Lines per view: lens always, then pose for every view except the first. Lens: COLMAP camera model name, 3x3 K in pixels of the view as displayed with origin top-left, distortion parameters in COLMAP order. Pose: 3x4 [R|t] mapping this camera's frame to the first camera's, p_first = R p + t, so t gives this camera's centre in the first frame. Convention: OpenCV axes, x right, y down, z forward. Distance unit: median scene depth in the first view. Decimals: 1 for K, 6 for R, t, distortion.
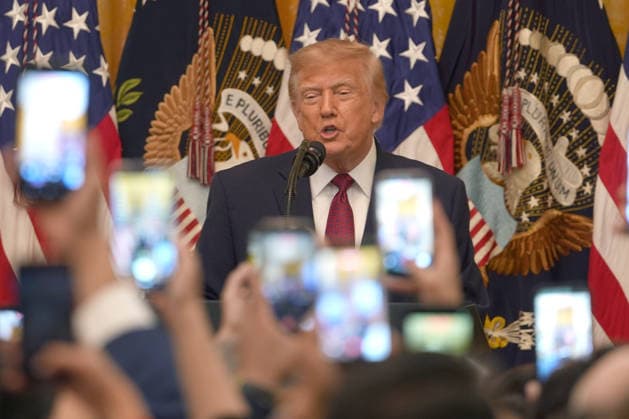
lens RADIAL K [[2711.9, 0, 397.2], [0, 2711.9, 108.7], [0, 0, 1]] dist [0.622559, 0.000000]
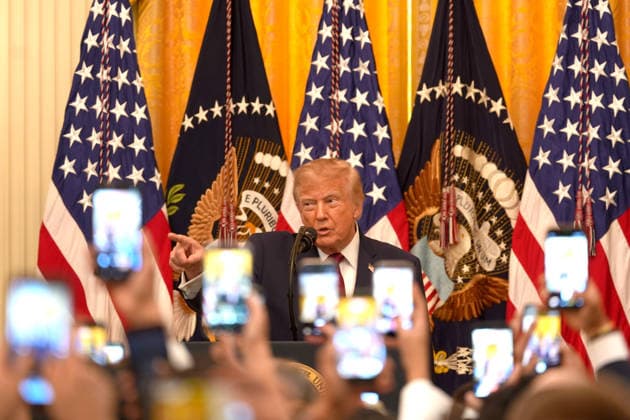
lens RADIAL K [[2716.2, 0, 381.0], [0, 2716.2, 134.1], [0, 0, 1]] dist [0.622559, 0.000000]
pose [[0.999899, -0.013541, 0.004256, 0.001356], [0.013595, 0.999824, -0.012953, -0.017408], [-0.004080, 0.013009, 0.999907, -0.403811]]
